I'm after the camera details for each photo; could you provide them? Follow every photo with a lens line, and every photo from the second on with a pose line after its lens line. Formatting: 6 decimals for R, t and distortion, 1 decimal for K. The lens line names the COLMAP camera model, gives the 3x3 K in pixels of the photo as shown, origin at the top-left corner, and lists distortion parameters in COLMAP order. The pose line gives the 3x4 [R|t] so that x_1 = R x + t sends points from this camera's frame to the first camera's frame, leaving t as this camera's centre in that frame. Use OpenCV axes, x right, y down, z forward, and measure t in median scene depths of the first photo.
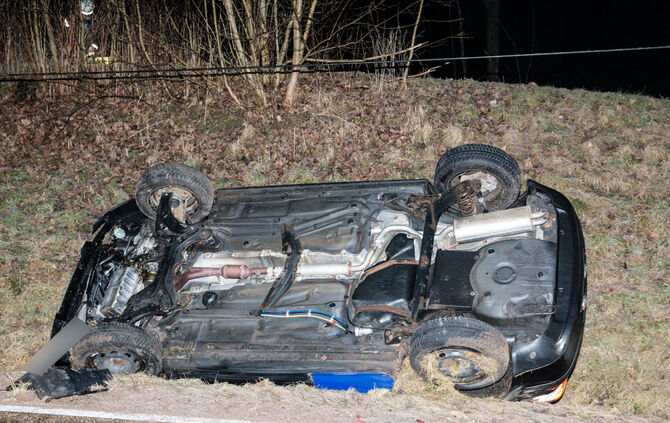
lens RADIAL K [[893.8, 0, 335.1], [0, 893.8, 211.7], [0, 0, 1]] dist [-0.010059, 0.000000]
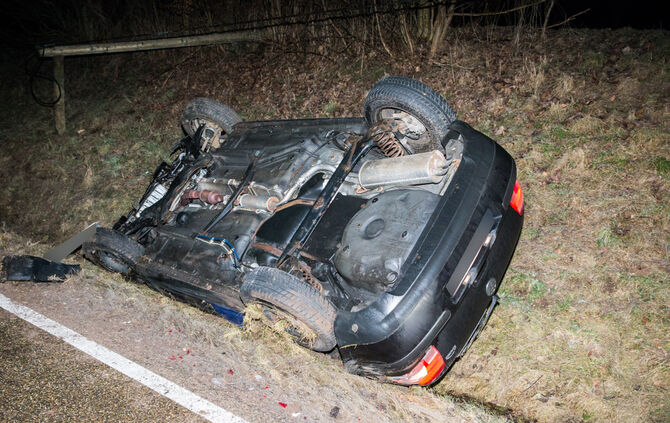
lens RADIAL K [[629.4, 0, 334.7], [0, 629.4, 211.2], [0, 0, 1]] dist [-0.025476, 0.000000]
pose [[0.846945, 0.110569, -0.520056, 0.428484], [-0.067084, 0.992543, 0.101774, -0.003446], [0.527431, -0.051310, 0.848047, 0.435488]]
